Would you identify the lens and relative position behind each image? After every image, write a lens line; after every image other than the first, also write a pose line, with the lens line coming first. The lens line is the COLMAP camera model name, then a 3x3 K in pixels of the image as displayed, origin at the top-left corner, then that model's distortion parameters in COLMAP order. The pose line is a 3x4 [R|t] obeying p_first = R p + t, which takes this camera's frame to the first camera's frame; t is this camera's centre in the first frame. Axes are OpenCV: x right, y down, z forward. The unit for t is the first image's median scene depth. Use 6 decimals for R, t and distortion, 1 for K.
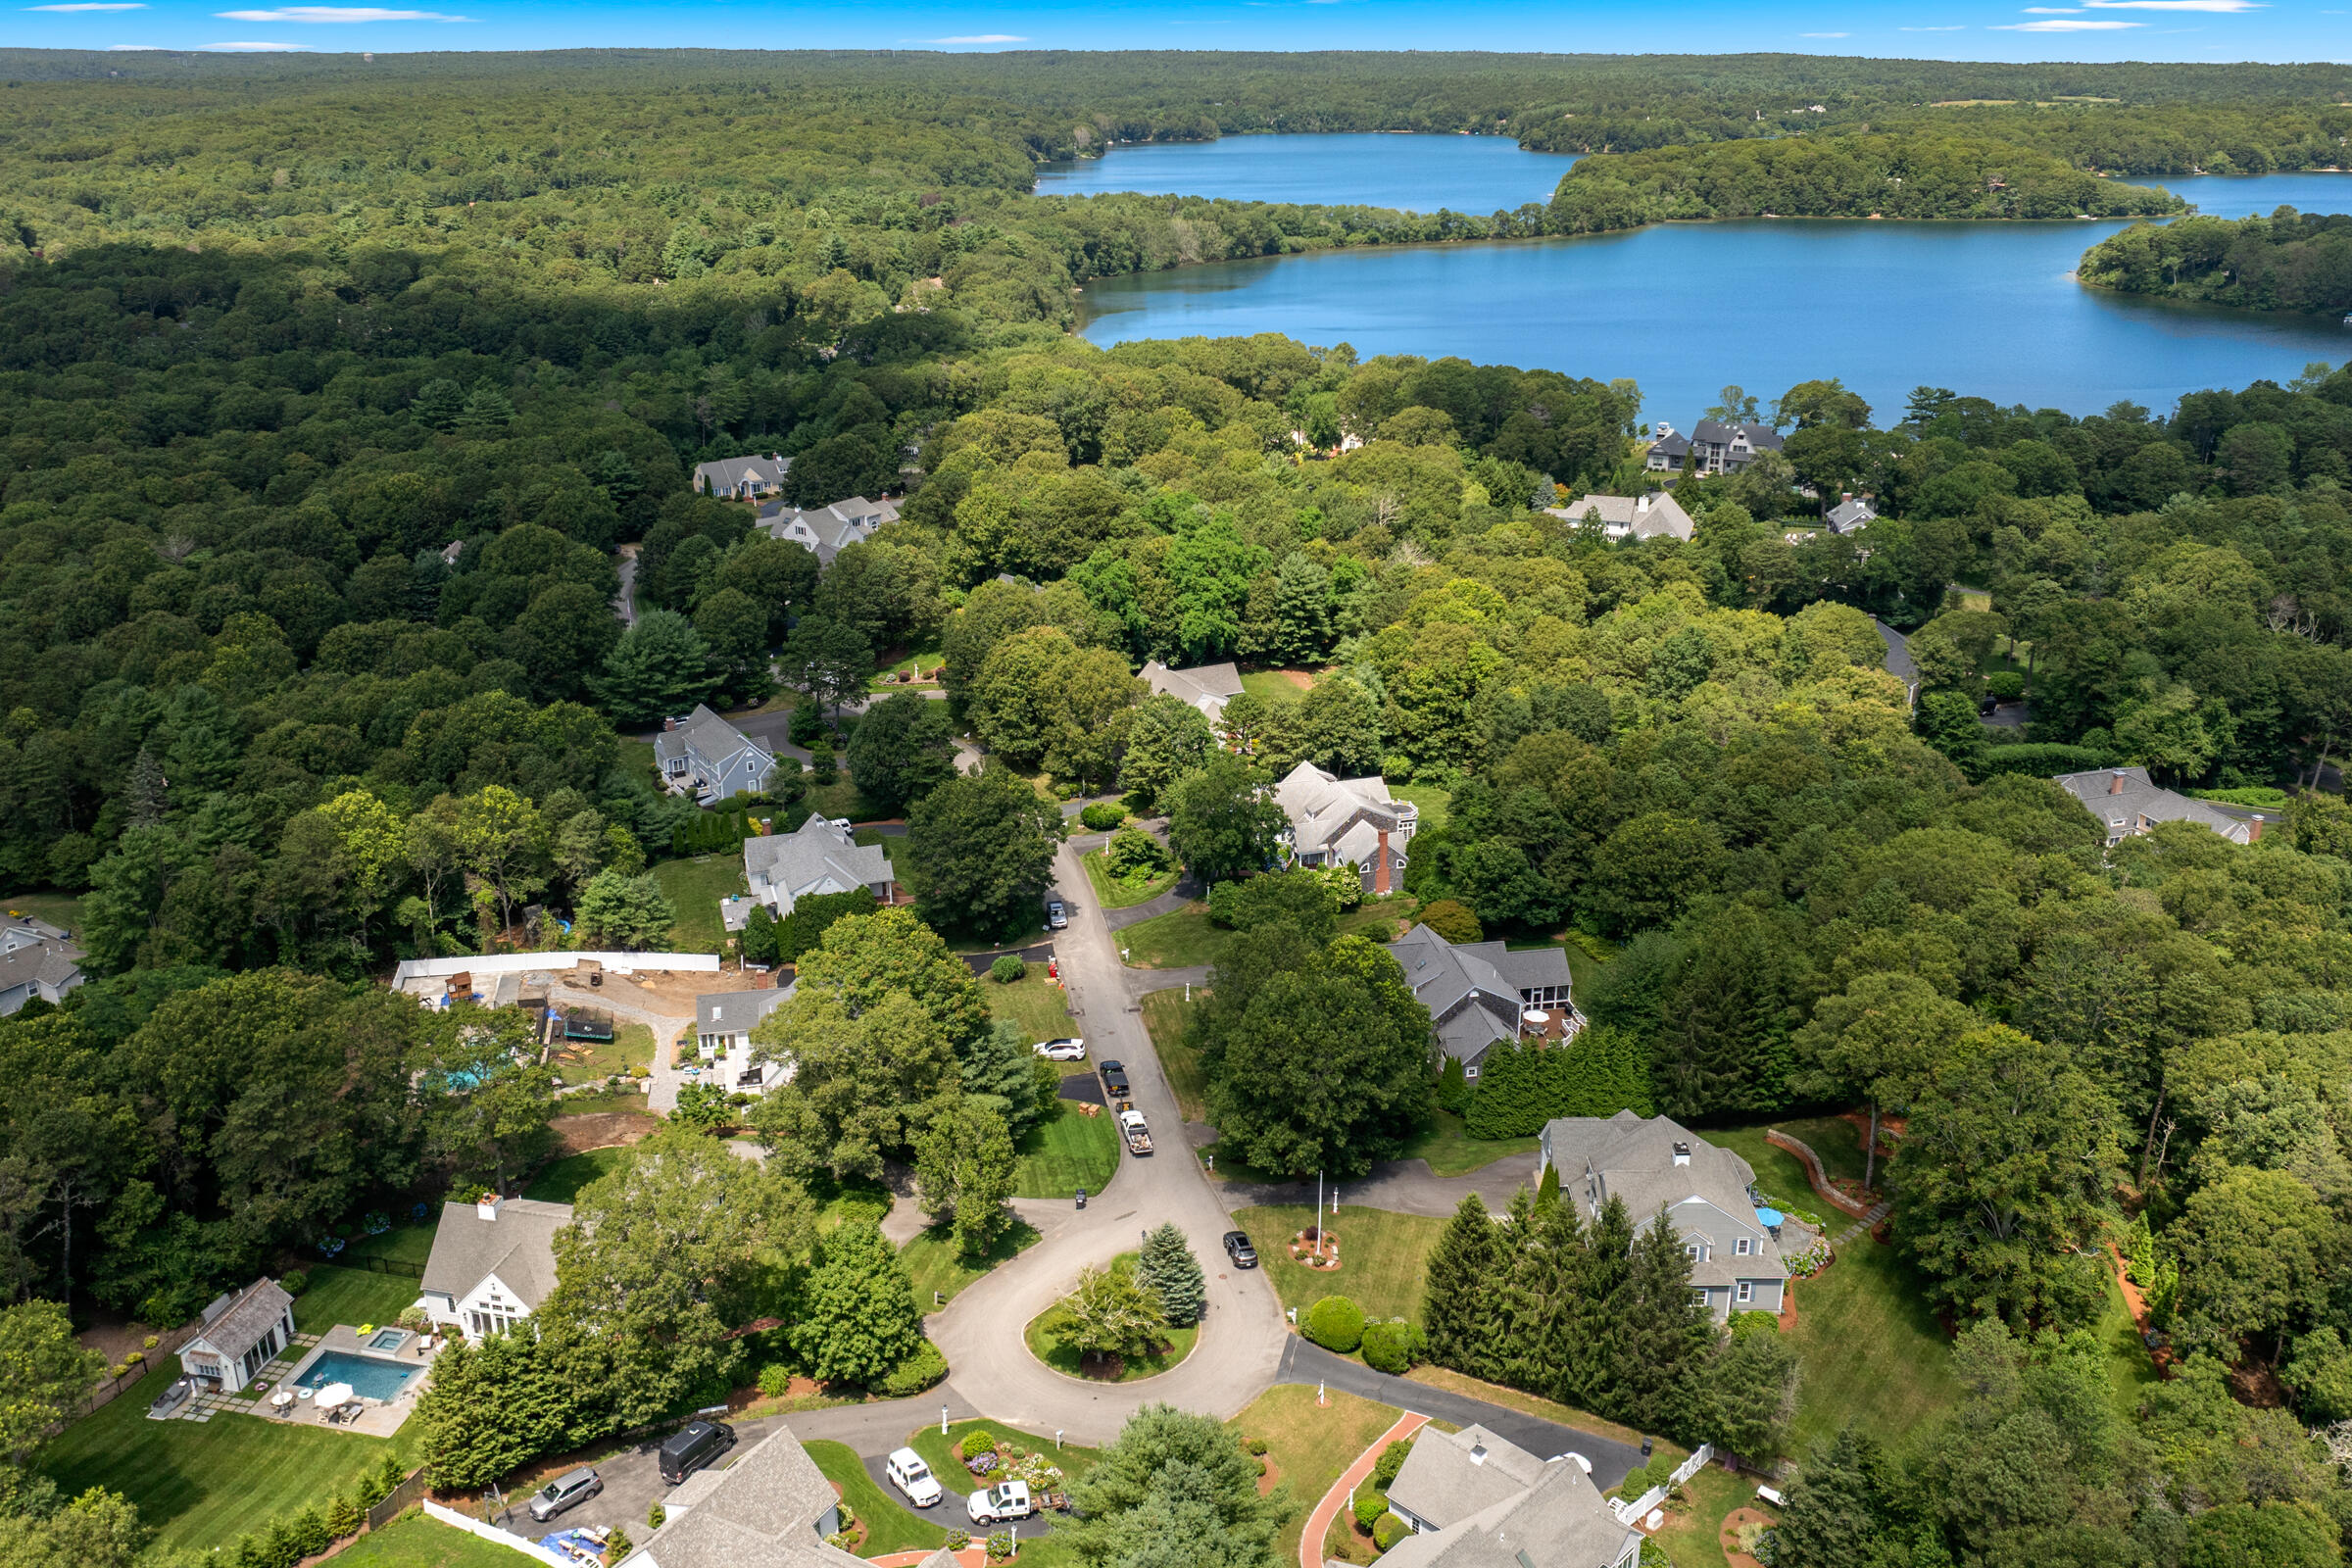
lens RADIAL K [[1929.1, 0, 1170.2], [0, 1929.1, 783.2], [0, 0, 1]] dist [-0.021100, 0.005125]
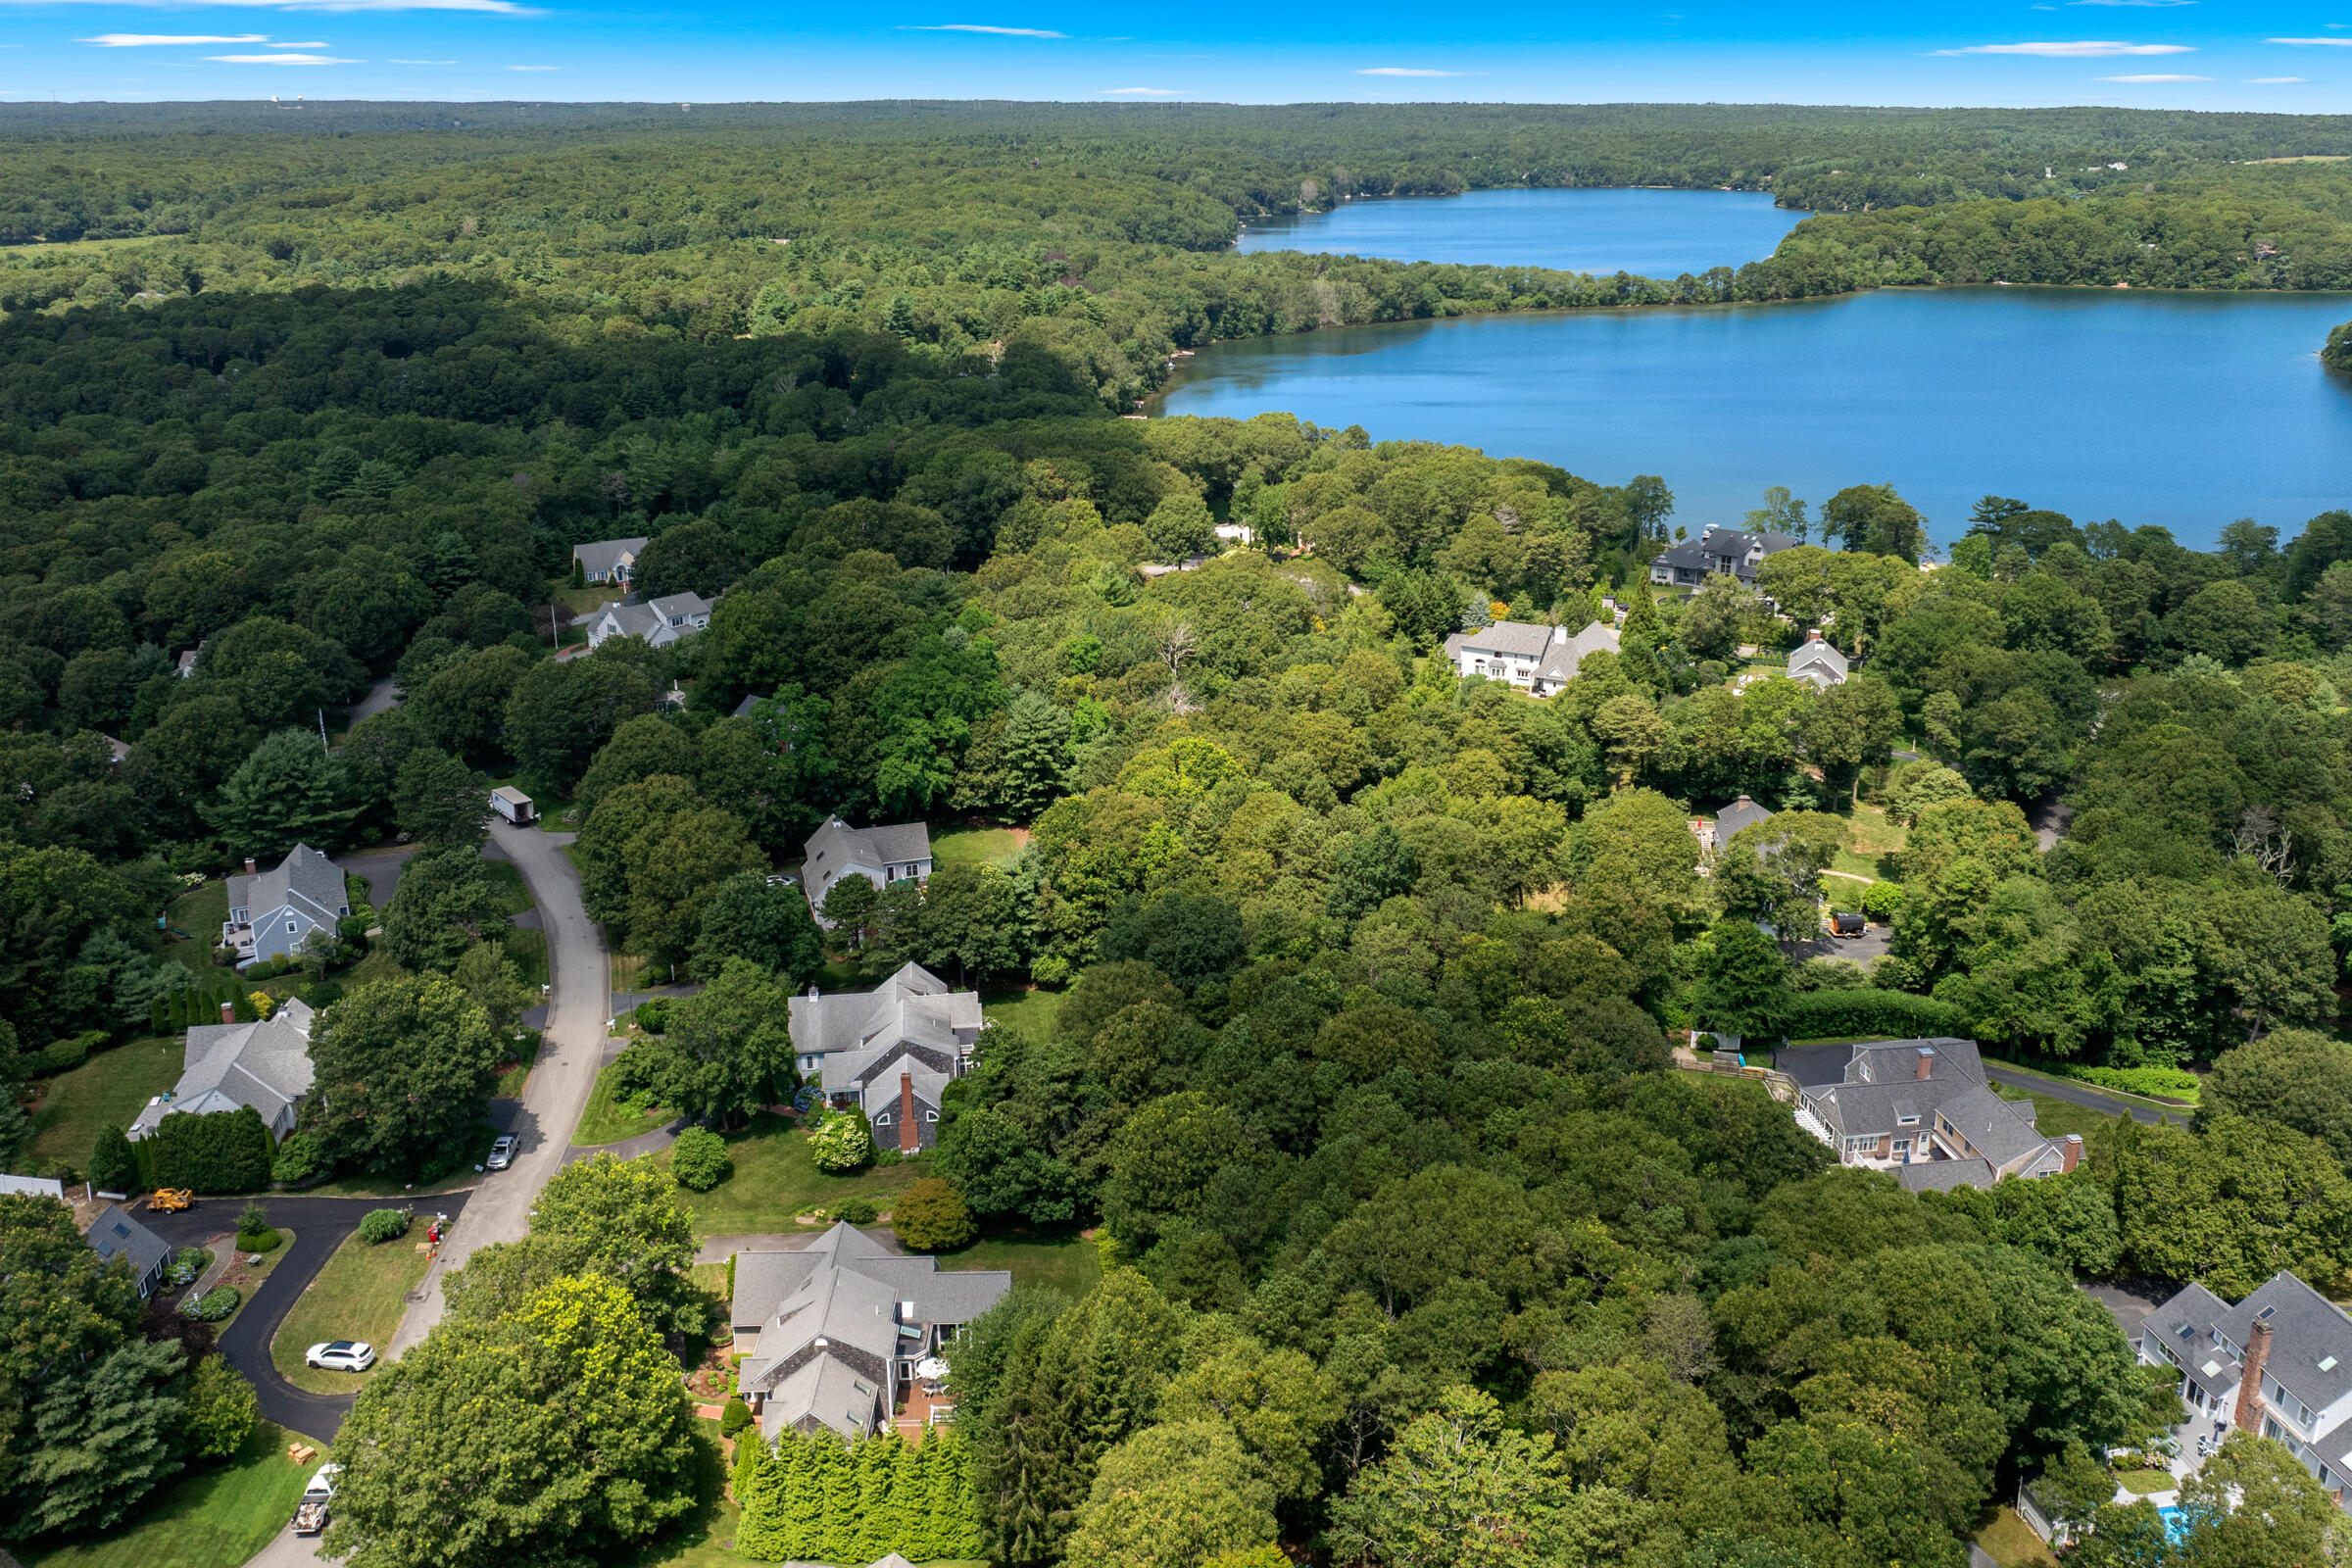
lens RADIAL K [[1929.1, 0, 1180.6], [0, 1929.1, 783.6], [0, 0, 1]] dist [-0.021100, 0.005125]
pose [[0.988328, 0.050360, -0.143777, 0.086404], [-0.053768, 0.998355, -0.019919, -0.022426], [0.142537, 0.027417, 0.989410, 0.057562]]
